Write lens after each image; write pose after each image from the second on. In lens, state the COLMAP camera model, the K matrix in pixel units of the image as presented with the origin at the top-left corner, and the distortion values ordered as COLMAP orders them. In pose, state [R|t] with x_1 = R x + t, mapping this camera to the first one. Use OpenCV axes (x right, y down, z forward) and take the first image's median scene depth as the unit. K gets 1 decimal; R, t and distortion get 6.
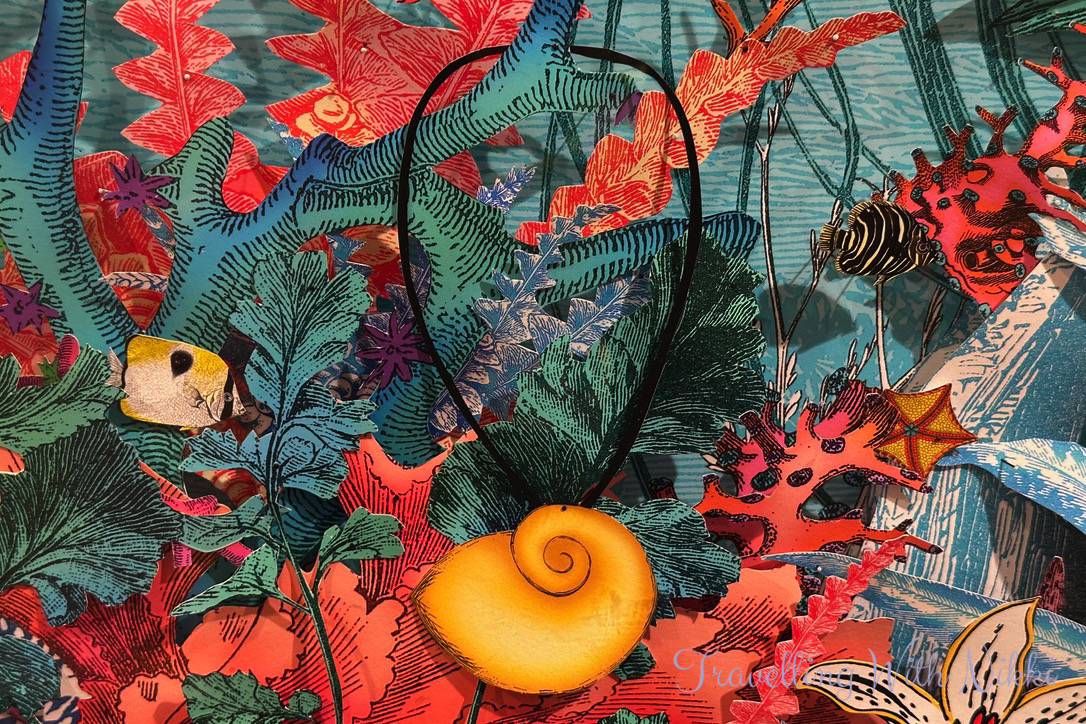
lens RADIAL K [[1335.5, 0, 543.0], [0, 1335.5, 362.0], [0, 0, 1]] dist [0.111592, -0.052040]
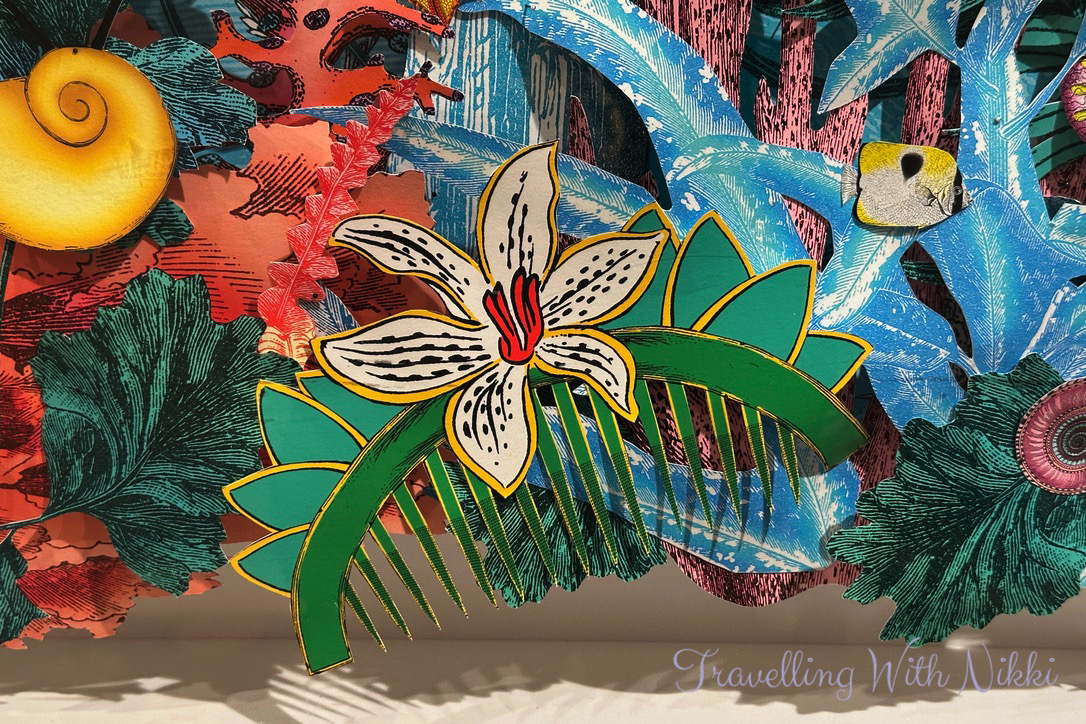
lens RADIAL K [[1335.5, 0, 543.0], [0, 1335.5, 362.0], [0, 0, 1]] dist [0.111592, -0.052040]
pose [[0.999579, -0.007921, -0.027896, 0.374977], [0.007645, 0.999921, -0.009973, 0.341374], [0.027973, 0.009755, 0.999561, 0.017419]]
